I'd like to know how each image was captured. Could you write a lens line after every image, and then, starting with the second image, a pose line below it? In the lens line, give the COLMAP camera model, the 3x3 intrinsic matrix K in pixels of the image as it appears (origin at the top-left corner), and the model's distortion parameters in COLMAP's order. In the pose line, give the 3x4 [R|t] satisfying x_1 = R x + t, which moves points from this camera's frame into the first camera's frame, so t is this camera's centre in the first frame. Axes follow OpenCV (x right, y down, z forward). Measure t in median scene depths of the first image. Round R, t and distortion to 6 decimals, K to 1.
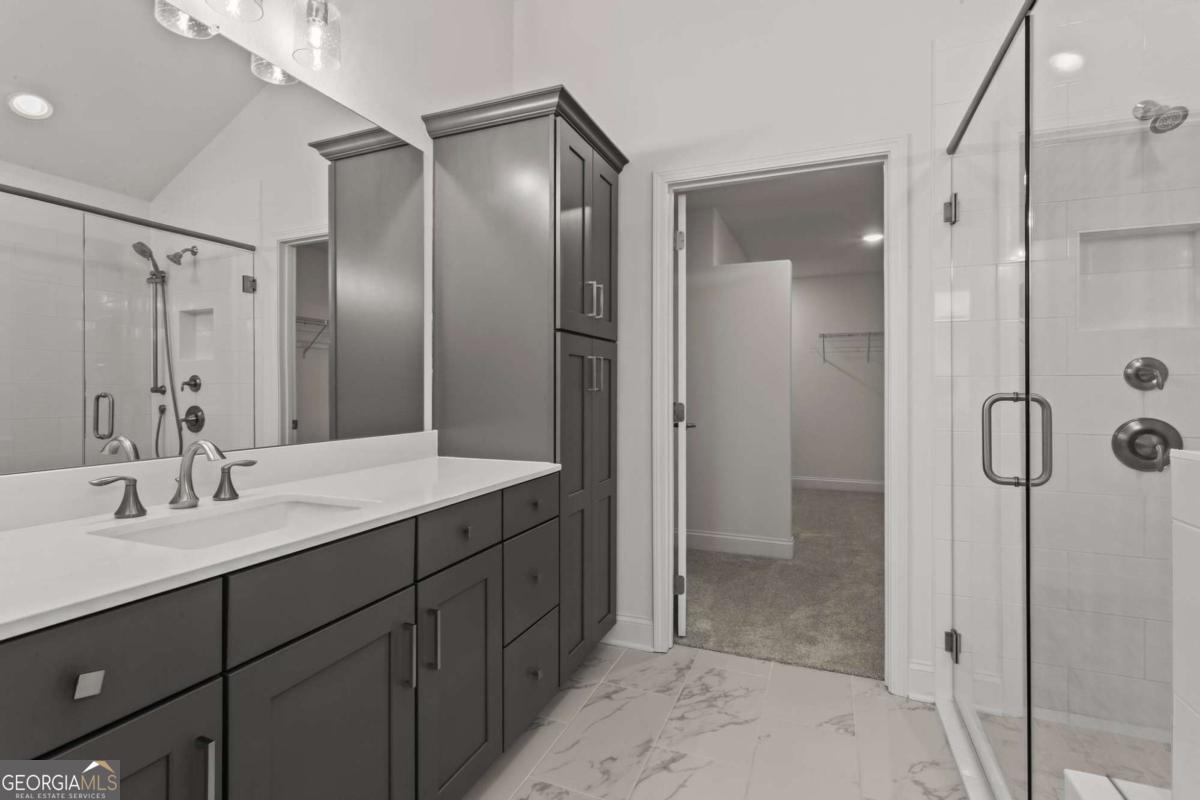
lens RADIAL K [[577.3, 0, 578.0], [0, 577.3, 380.8], [0, 0, 1]] dist [-0.001122, 0.001365]
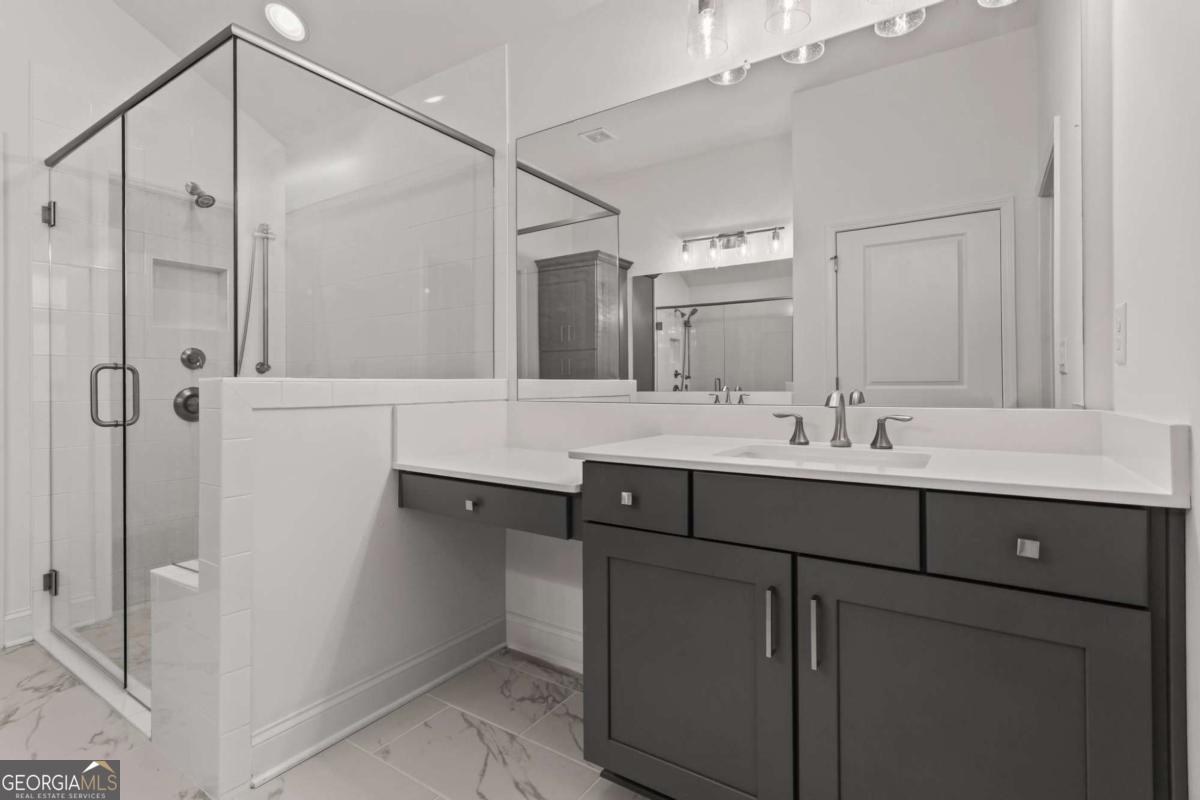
lens RADIAL K [[577.3, 0, 596.6], [0, 577.3, 391.5], [0, 0, 1]] dist [-0.001122, 0.001365]
pose [[0.183269, -0.007110, 0.983037, -0.348889], [-0.005683, 0.999949, 0.008292, 0.056222], [-0.983046, -0.007106, 0.183219, -0.355965]]
